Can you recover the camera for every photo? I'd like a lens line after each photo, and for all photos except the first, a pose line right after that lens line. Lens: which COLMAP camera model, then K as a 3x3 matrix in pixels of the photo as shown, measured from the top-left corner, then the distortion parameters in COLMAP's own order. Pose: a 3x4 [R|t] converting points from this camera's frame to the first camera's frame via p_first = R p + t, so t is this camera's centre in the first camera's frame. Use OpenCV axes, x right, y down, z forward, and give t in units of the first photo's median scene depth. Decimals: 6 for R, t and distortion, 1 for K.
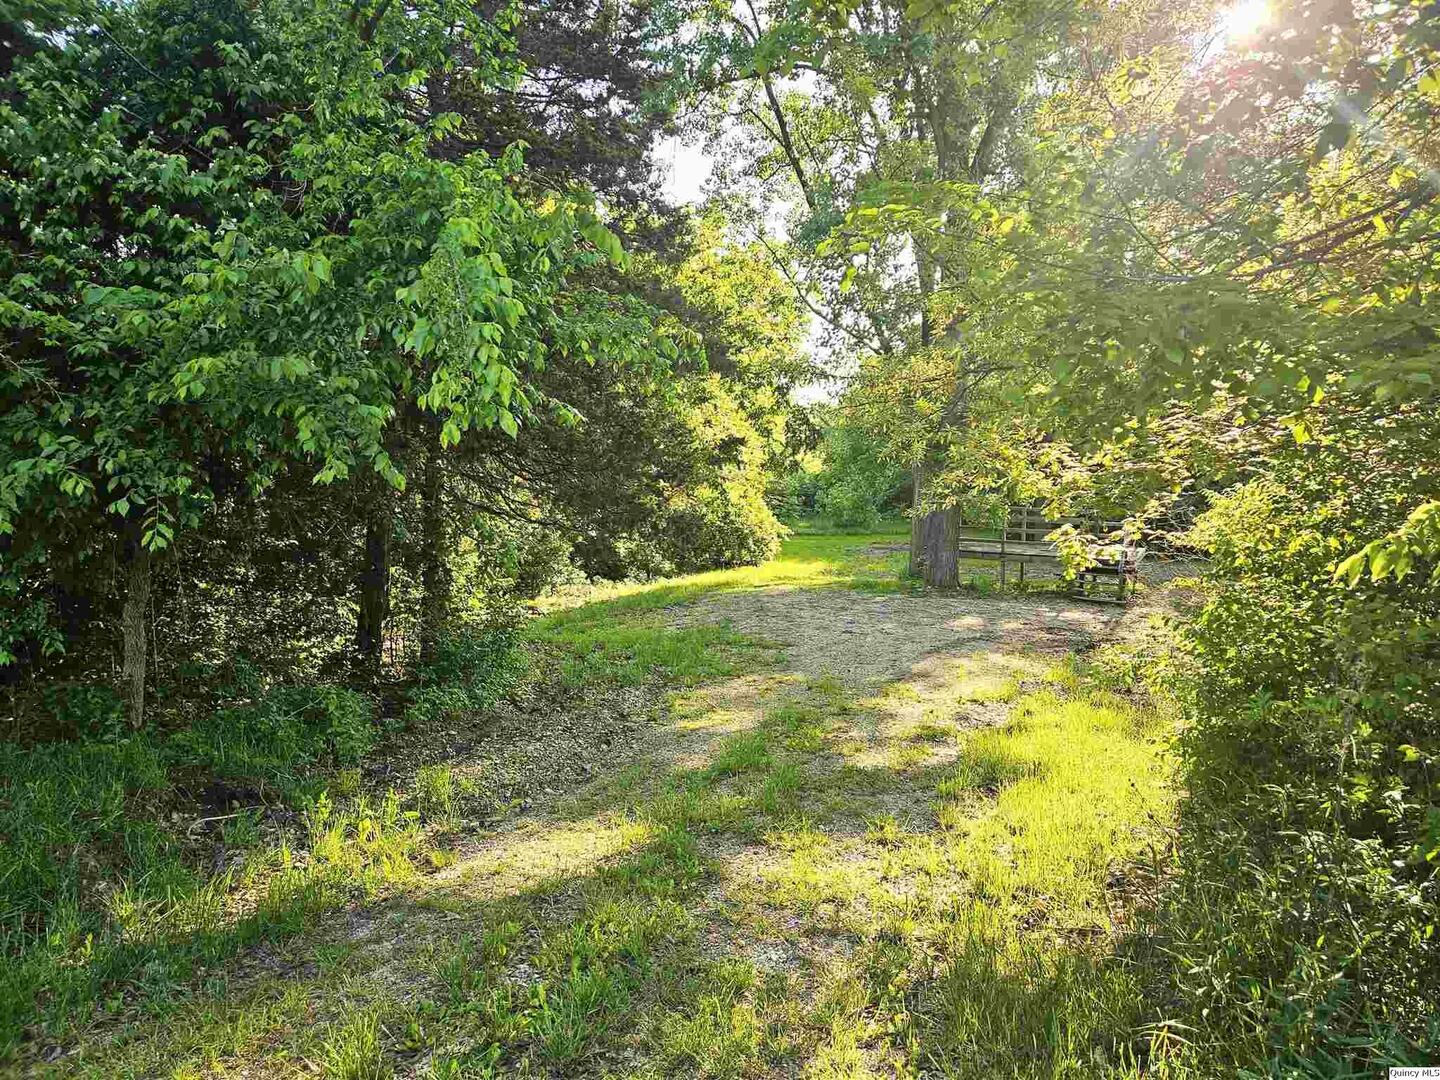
lens RADIAL K [[999.0, 0, 720.0], [0, 999.0, 540.0], [0, 0, 1]] dist [0.080344, -0.083801]
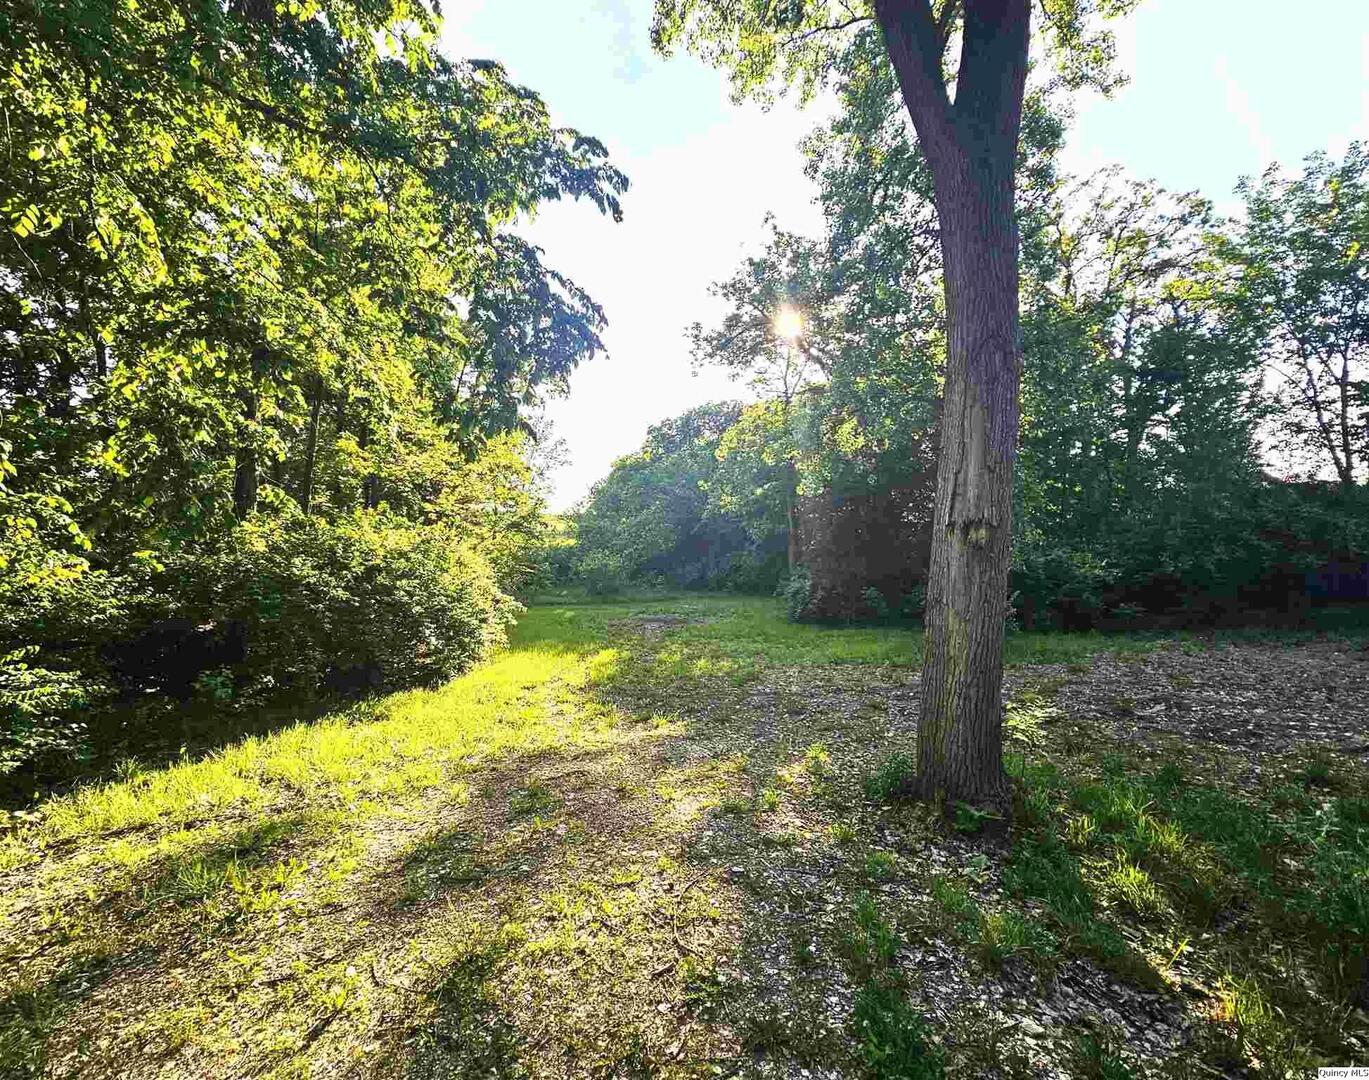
lens RADIAL K [[563.9, 0, 701.5], [0, 563.9, 512.0], [0, 0, 1]] dist [0.000625, 0.000043]
pose [[0.948648, 0.022997, 0.315497, 0.076997], [0.026965, 0.987845, -0.153087, -0.011003], [-0.315183, 0.153733, 0.936497, 0.784983]]
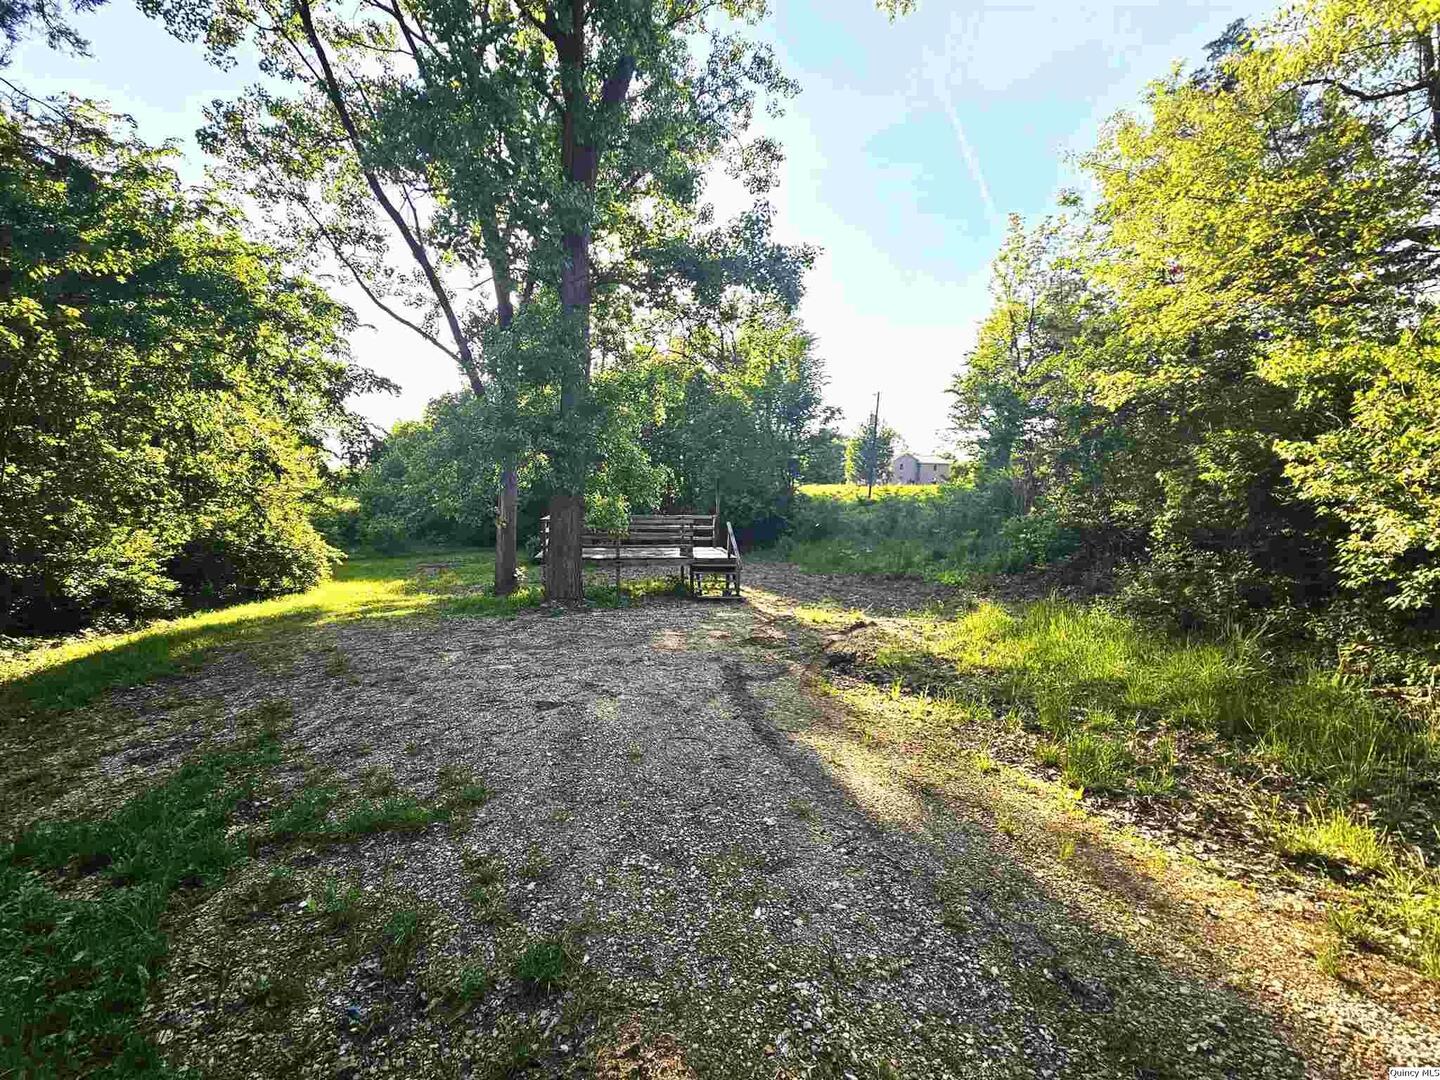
lens RADIAL K [[593.4, 0, 716.7], [0, 593.4, 531.6], [0, 0, 1]] dist [-0.001529, -0.000757]
pose [[0.788026, -0.027676, 0.615019, 0.001746], [0.055559, 0.998110, -0.026273, 0.005616], [-0.613130, 0.054874, 0.788074, 0.362518]]
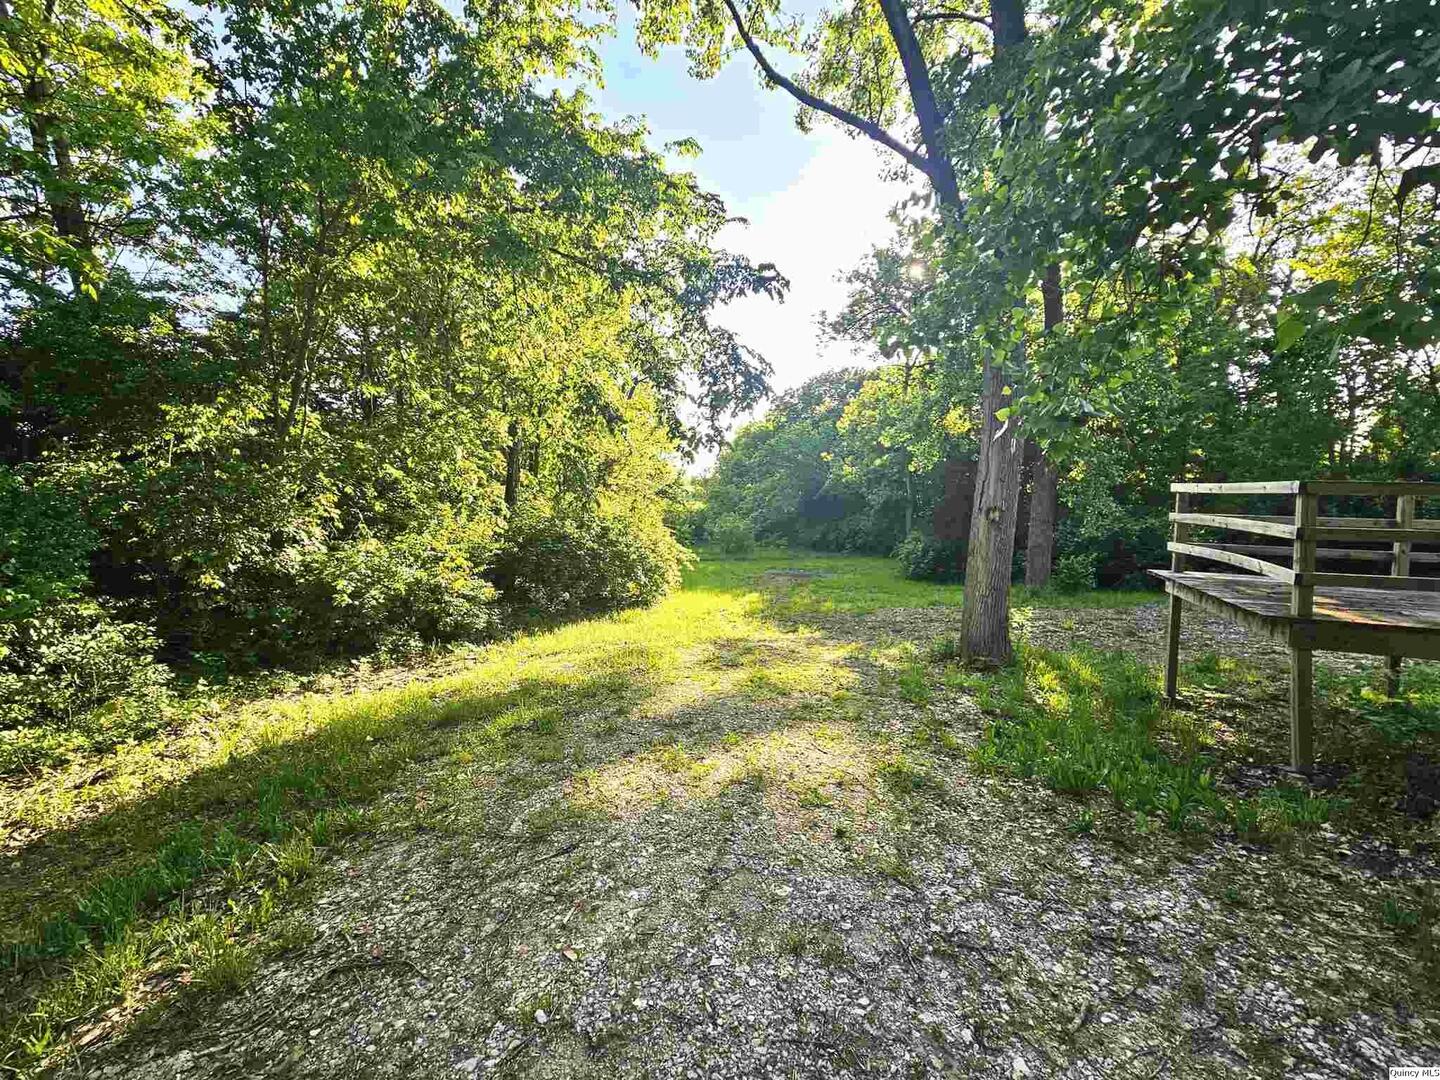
lens RADIAL K [[572.0, 0, 718.4], [0, 572.0, 522.0], [0, 0, 1]] dist [-0.000348, -0.000186]
pose [[0.988816, 0.006272, 0.149009, 0.028487], [0.004340, 0.997482, -0.070783, -0.004720], [-0.149078, 0.070638, 0.986299, 0.669293]]
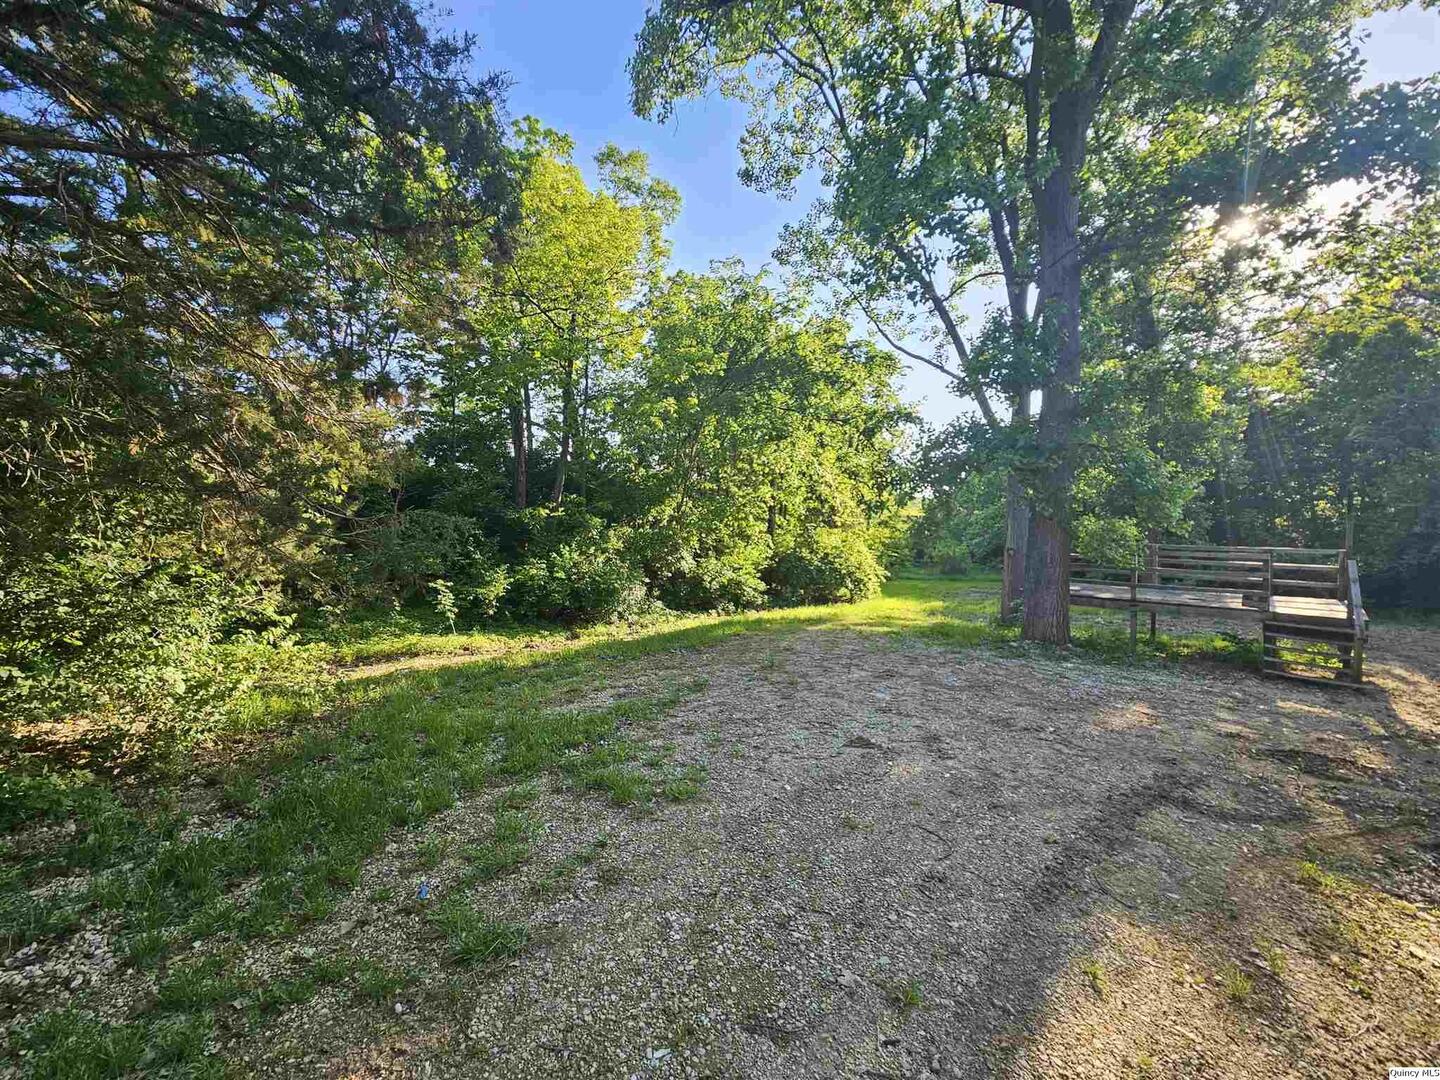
lens RADIAL K [[593.4, 0, 716.7], [0, 593.4, 531.6], [0, 0, 1]] dist [-0.001529, -0.000757]
pose [[0.964035, 0.011057, -0.265545, 0.072707], [-0.033737, 0.996143, -0.081000, 0.006108], [0.263625, 0.087046, 0.960690, 0.363533]]
